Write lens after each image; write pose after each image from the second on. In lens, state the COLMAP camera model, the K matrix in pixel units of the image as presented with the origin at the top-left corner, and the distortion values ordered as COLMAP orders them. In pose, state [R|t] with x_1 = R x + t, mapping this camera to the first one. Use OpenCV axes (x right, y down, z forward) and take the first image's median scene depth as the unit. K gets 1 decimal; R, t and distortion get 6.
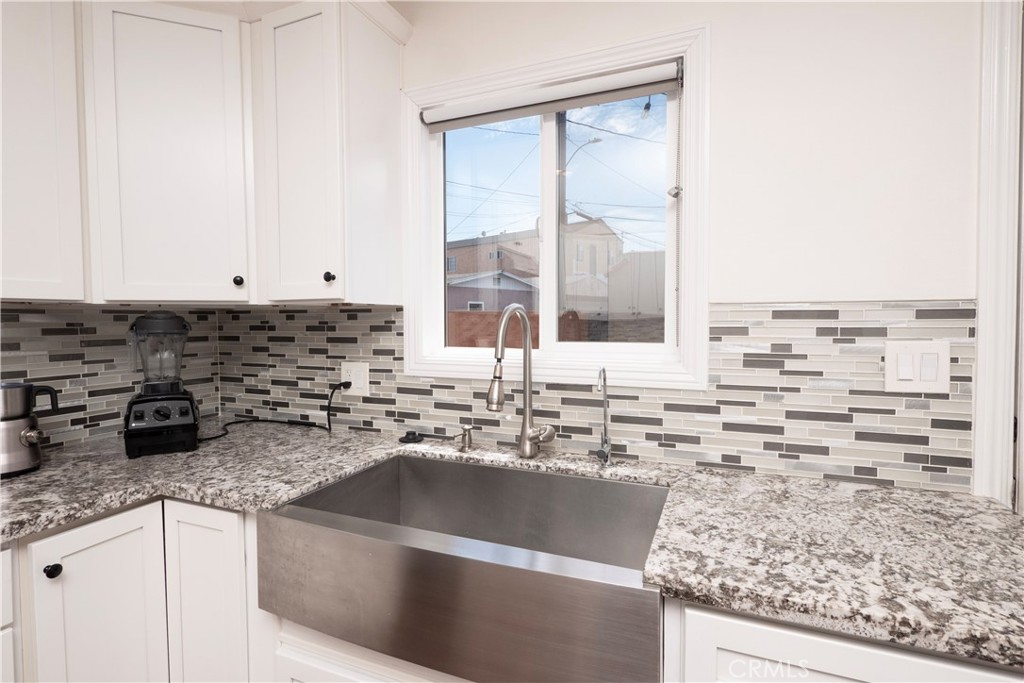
lens RADIAL K [[502.5, 0, 504.6], [0, 502.5, 336.5], [0, 0, 1]] dist [-0.011664, 0.001999]
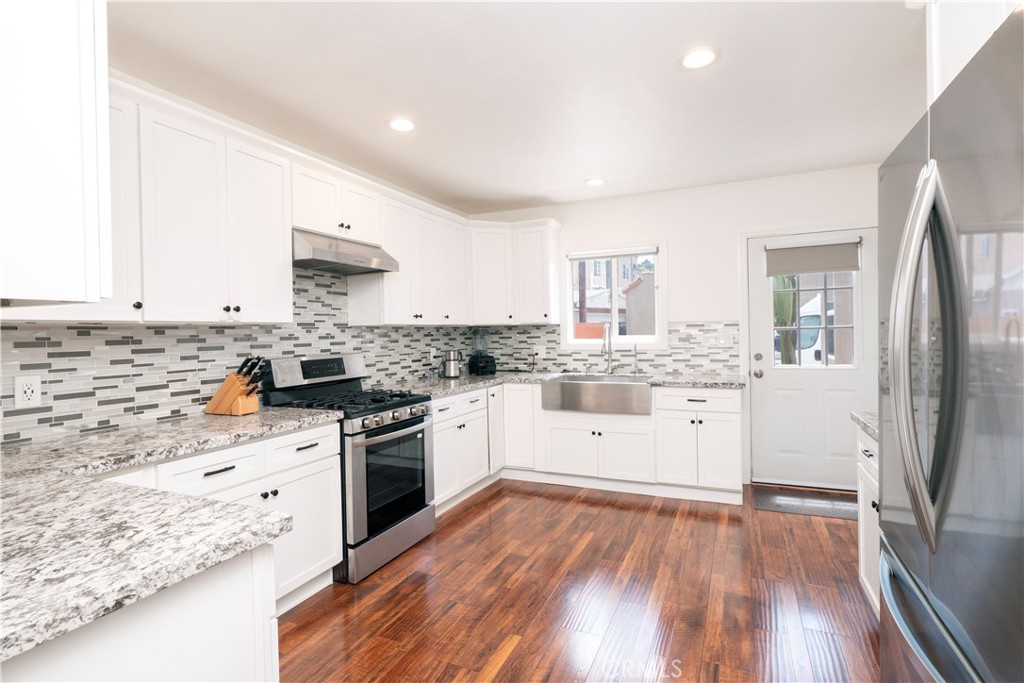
lens RADIAL K [[502.5, 0, 509.2], [0, 502.5, 342.0], [0, 0, 1]] dist [-0.011664, 0.001999]
pose [[0.999704, -0.013375, -0.020343, -0.482041], [0.013119, 0.999834, -0.012641, 0.076327], [0.020509, 0.012371, 0.999713, -1.972909]]
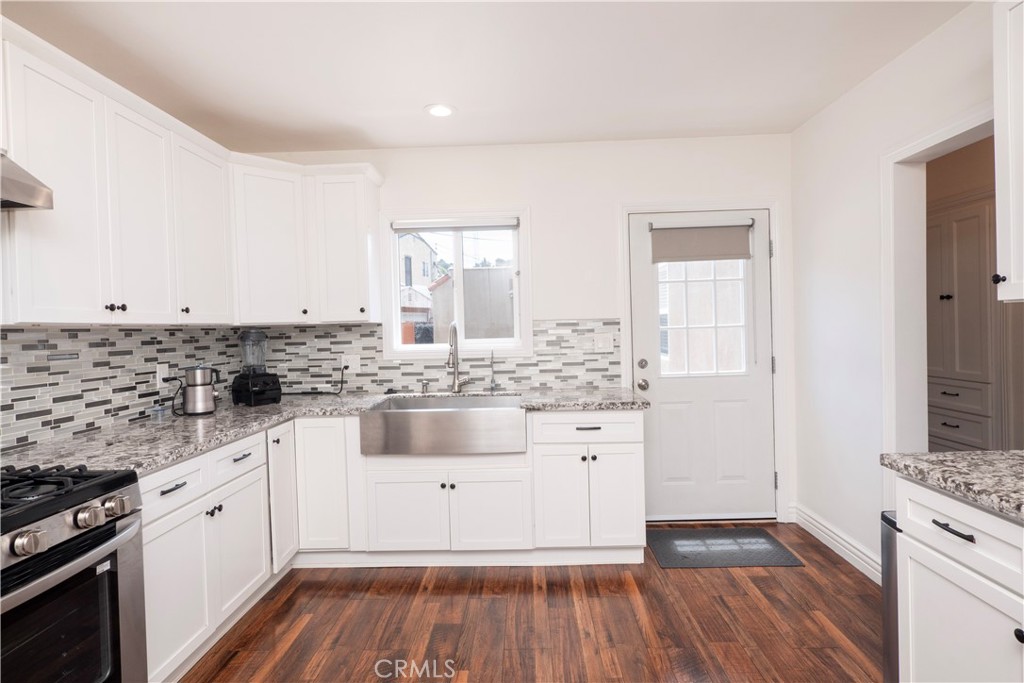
lens RADIAL K [[523.8, 0, 515.2], [0, 523.8, 338.7], [0, 0, 1]] dist [-0.005216, -0.001535]
pose [[0.927651, -0.026452, 0.372511, -0.533792], [0.032809, 0.999404, -0.010735, 0.039988], [-0.372005, 0.022180, 0.927966, -1.140076]]
